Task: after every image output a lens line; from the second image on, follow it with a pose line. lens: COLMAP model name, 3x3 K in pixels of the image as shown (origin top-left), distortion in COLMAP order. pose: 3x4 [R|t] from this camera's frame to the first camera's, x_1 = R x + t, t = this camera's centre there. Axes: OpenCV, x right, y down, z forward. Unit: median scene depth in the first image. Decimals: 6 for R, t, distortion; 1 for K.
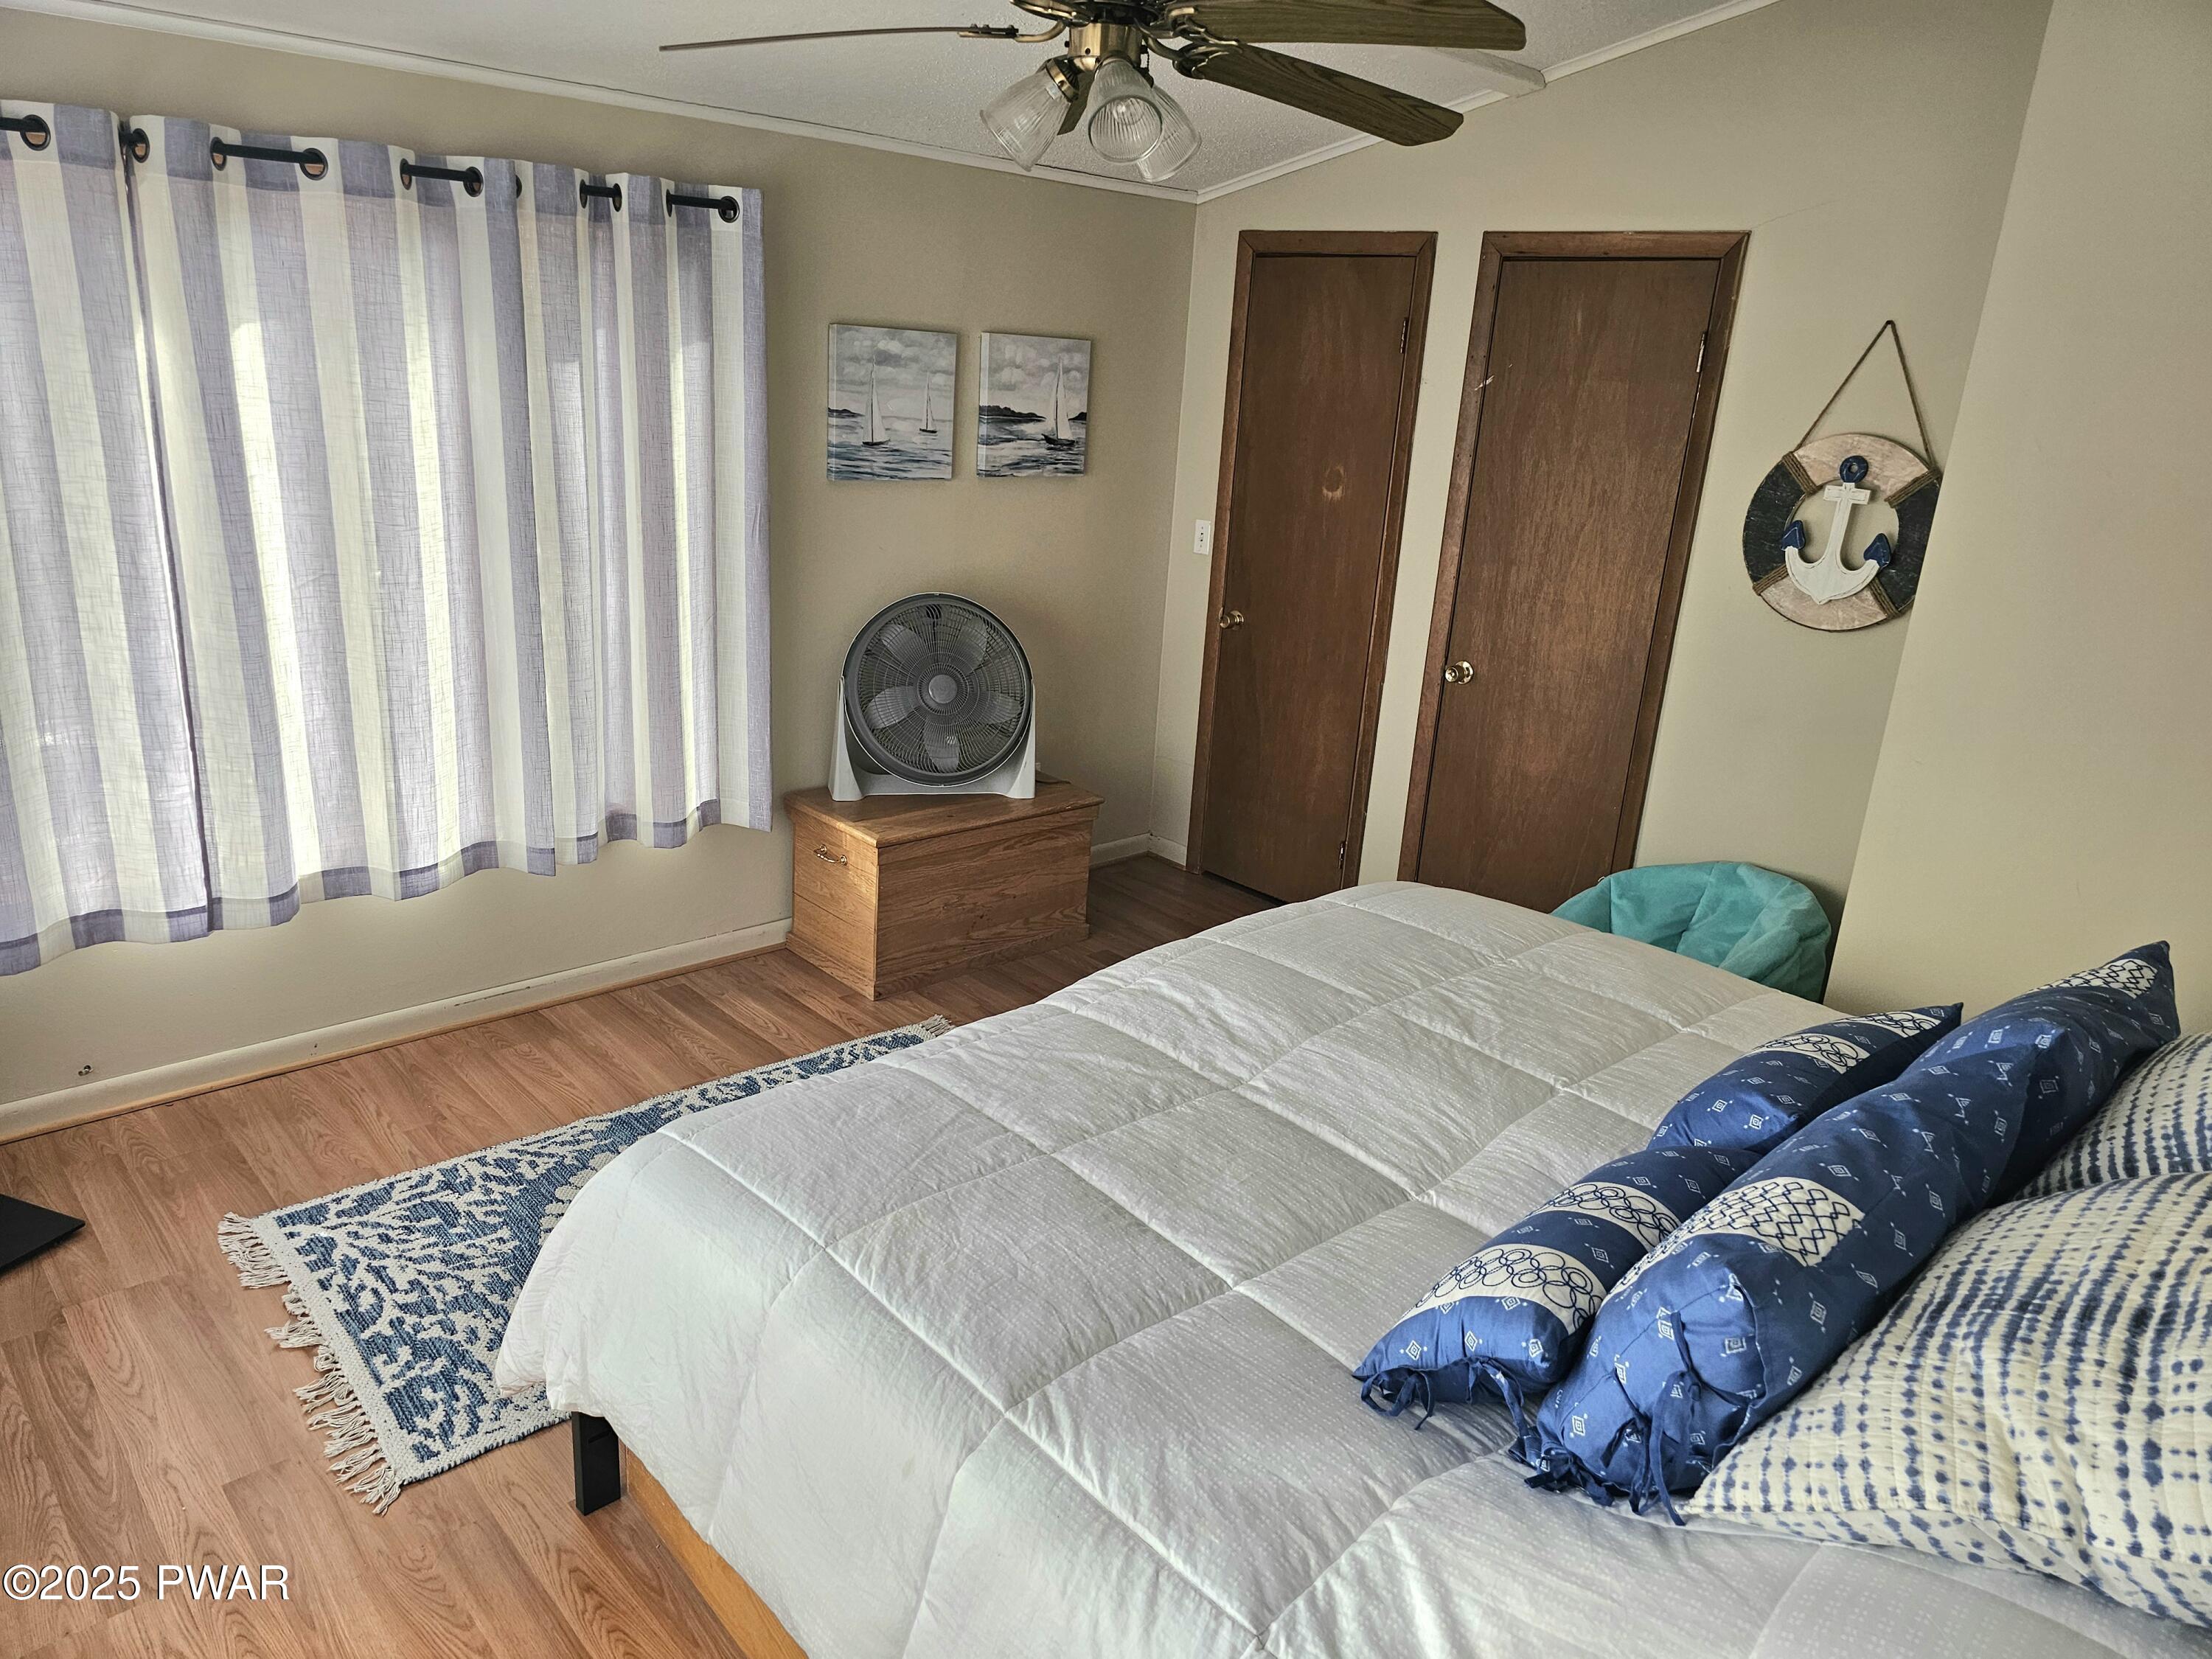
lens RADIAL K [[1520.7, 0, 1106.0], [0, 1520.7, 829.5], [0, 0, 1]] dist [0.041440, -0.000500]
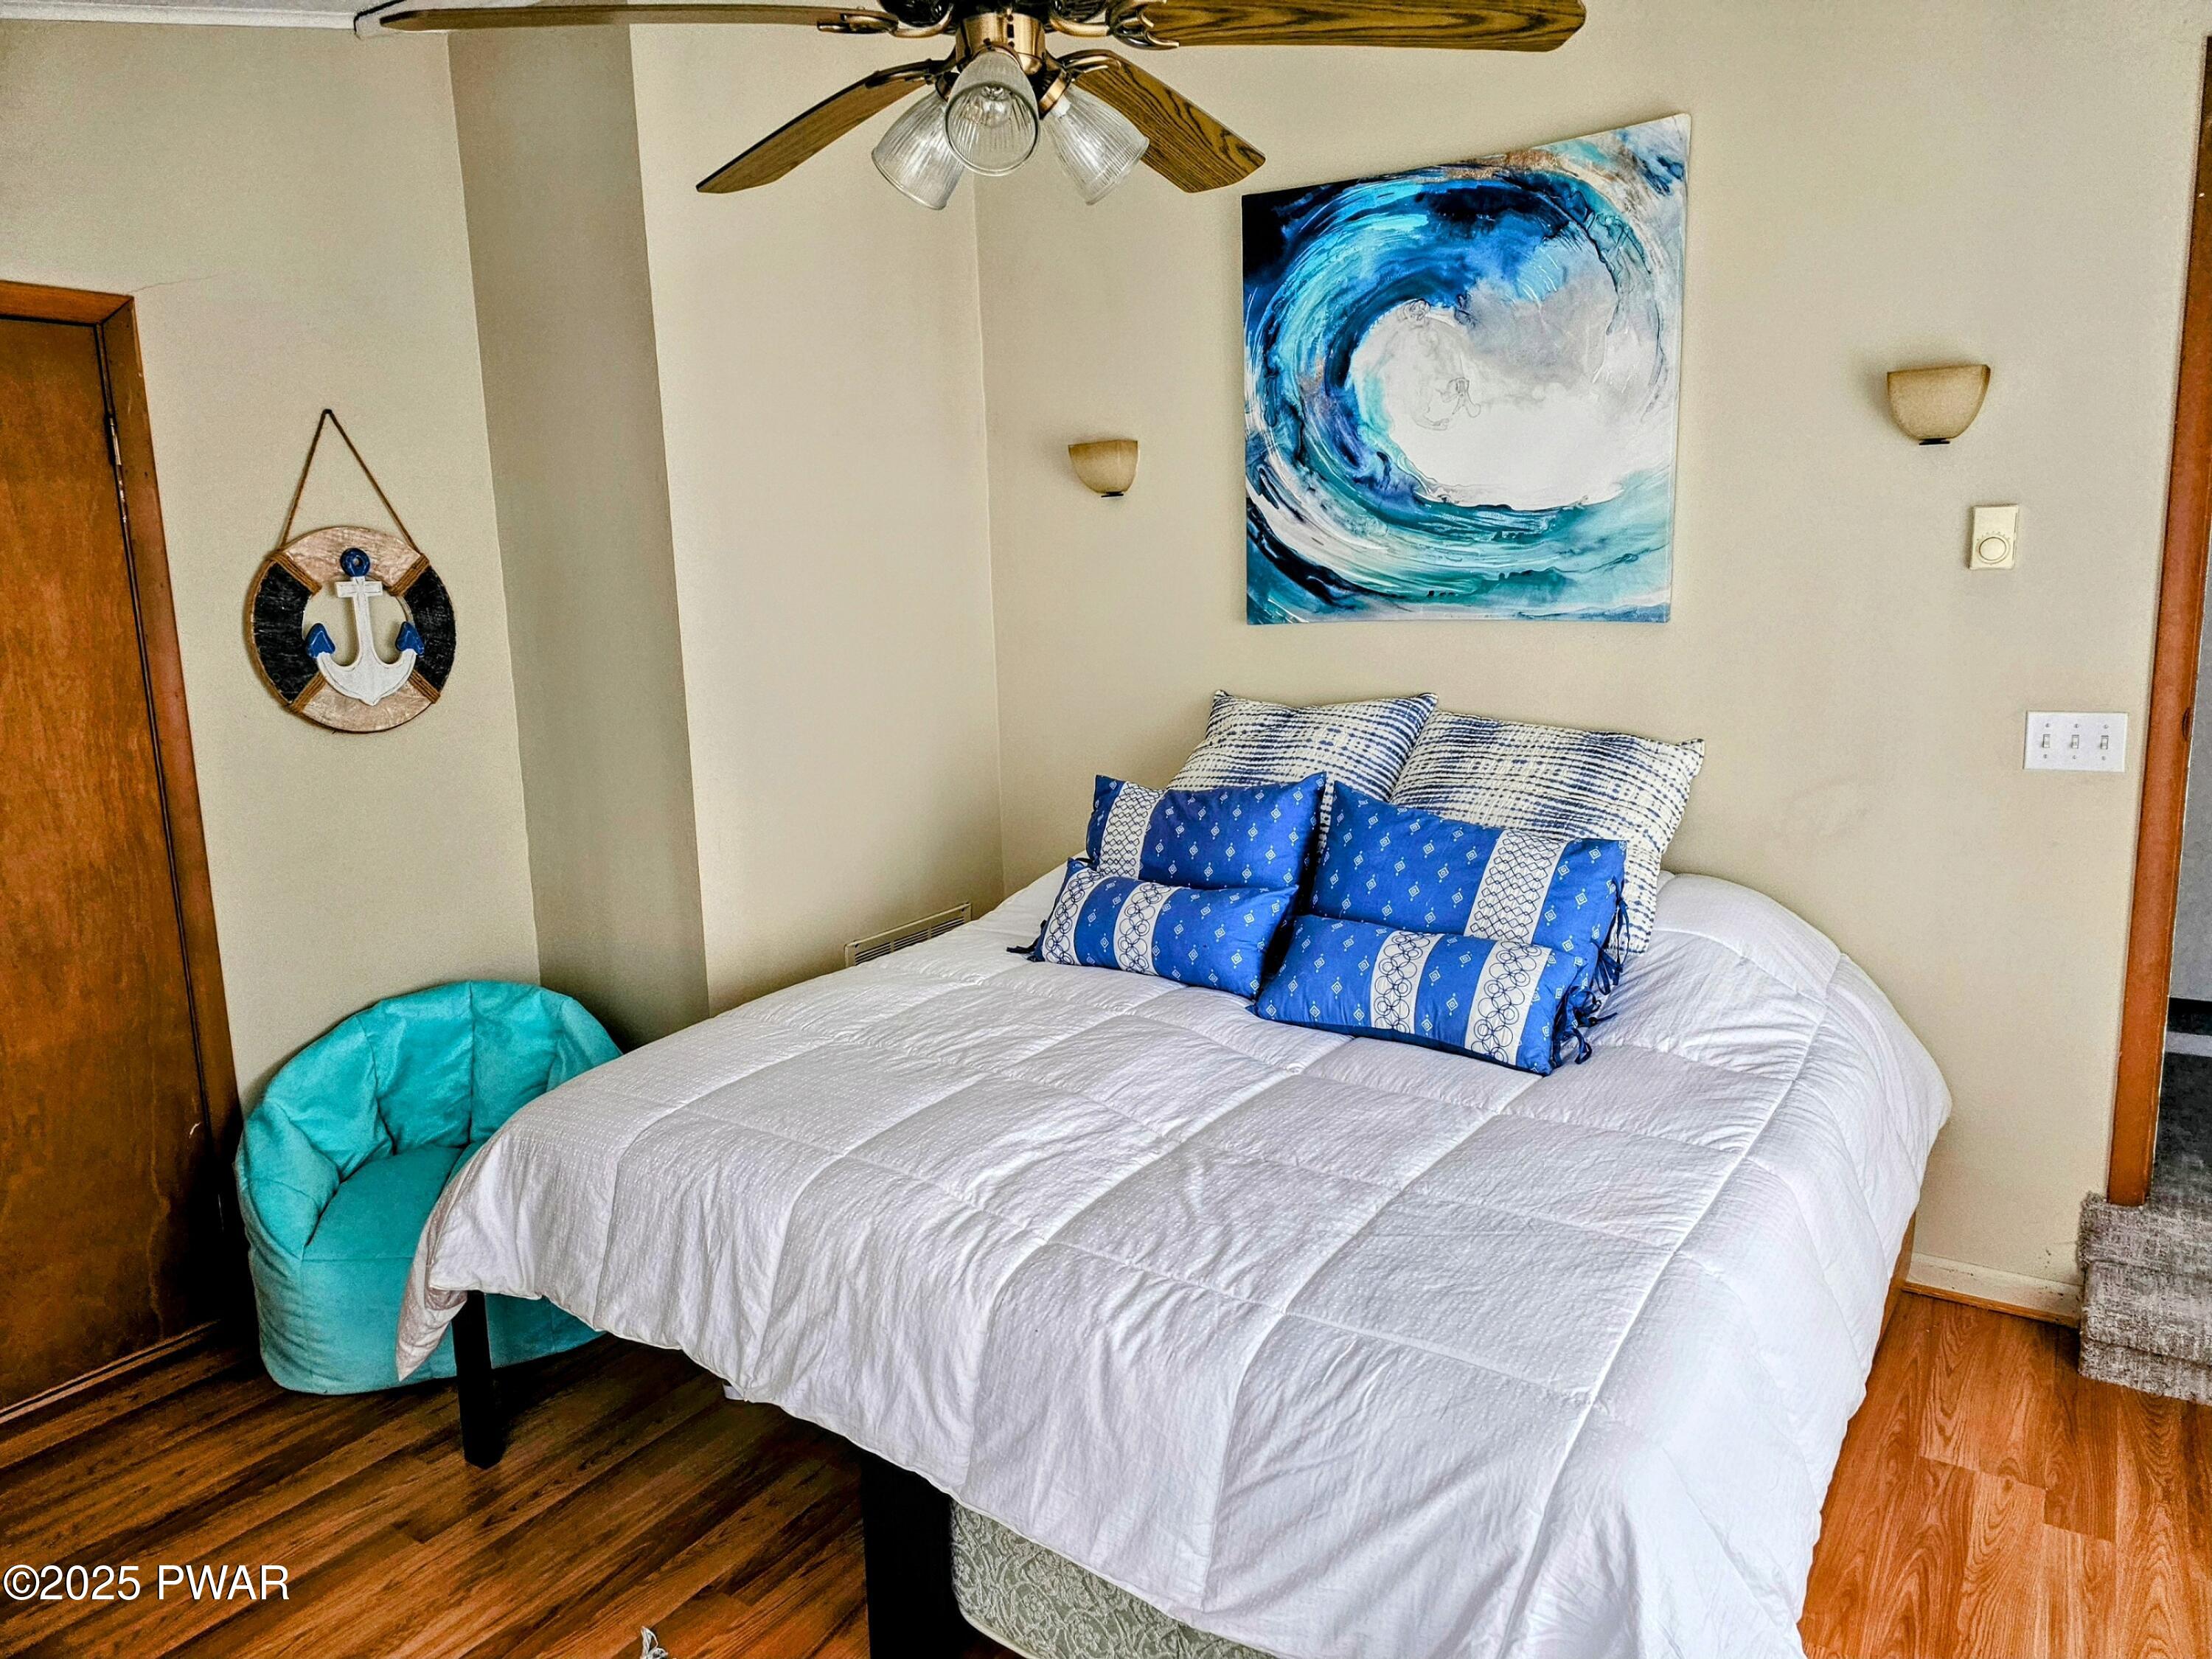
lens RADIAL K [[1494.6, 0, 1106.0], [0, 1494.6, 829.5], [0, 0, 1]] dist [0.004782, 0.000806]
pose [[-0.251199, -0.228312, 0.940623, -0.540219], [0.303617, 0.904152, 0.300543, -0.223602], [-0.919084, 0.361085, -0.157803, 0.784621]]
